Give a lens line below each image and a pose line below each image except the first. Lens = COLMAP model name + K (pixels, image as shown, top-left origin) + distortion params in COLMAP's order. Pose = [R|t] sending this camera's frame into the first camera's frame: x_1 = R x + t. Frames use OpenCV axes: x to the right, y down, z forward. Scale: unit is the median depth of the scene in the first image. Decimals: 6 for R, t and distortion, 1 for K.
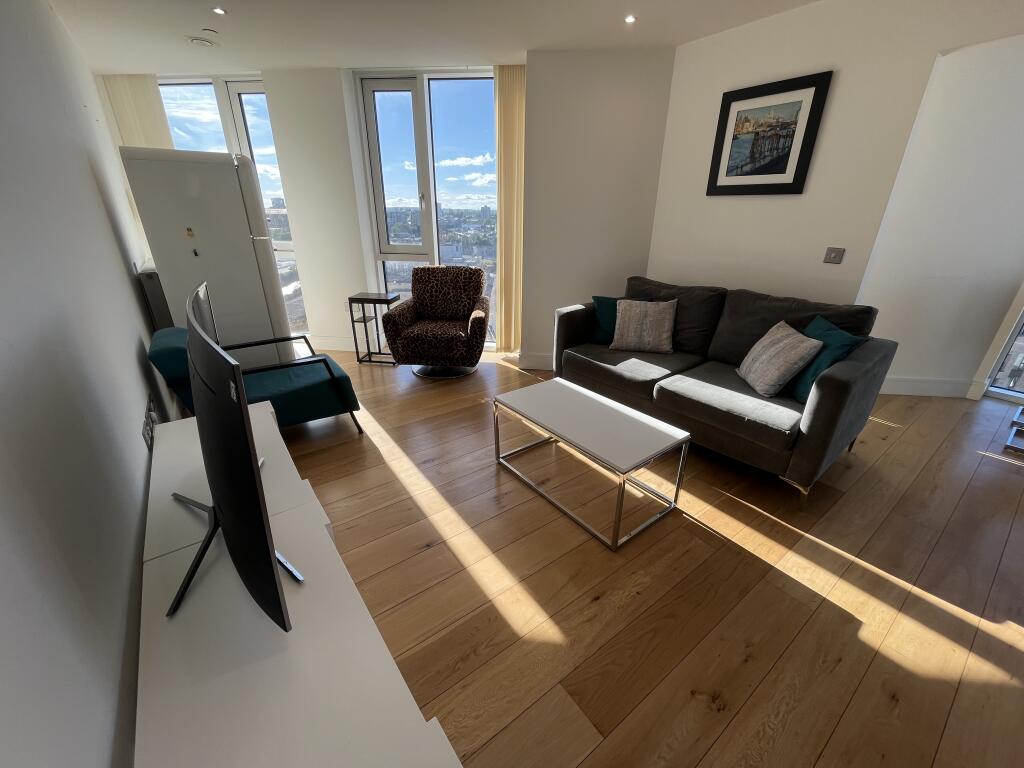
lens RADIAL K [[416.1, 0, 514.0], [0, 416.1, 388.1], [0, 0, 1]] dist [-0.002857, -0.000212]
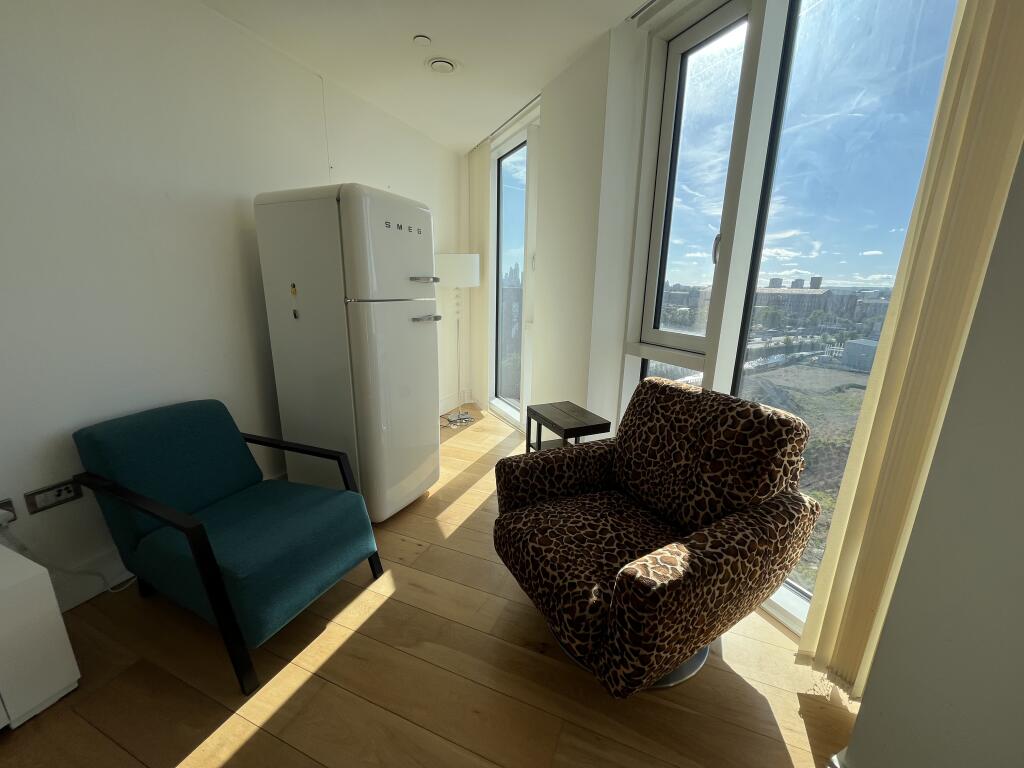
lens RADIAL K [[416.1, 0, 518.2], [0, 416.1, 387.6], [0, 0, 1]] dist [-0.002857, -0.000212]
pose [[0.511979, 0.207808, -0.833482, 0.115973], [-0.346334, 0.937874, 0.021094, -0.344523], [0.786085, 0.277863, 0.552143, 0.900577]]
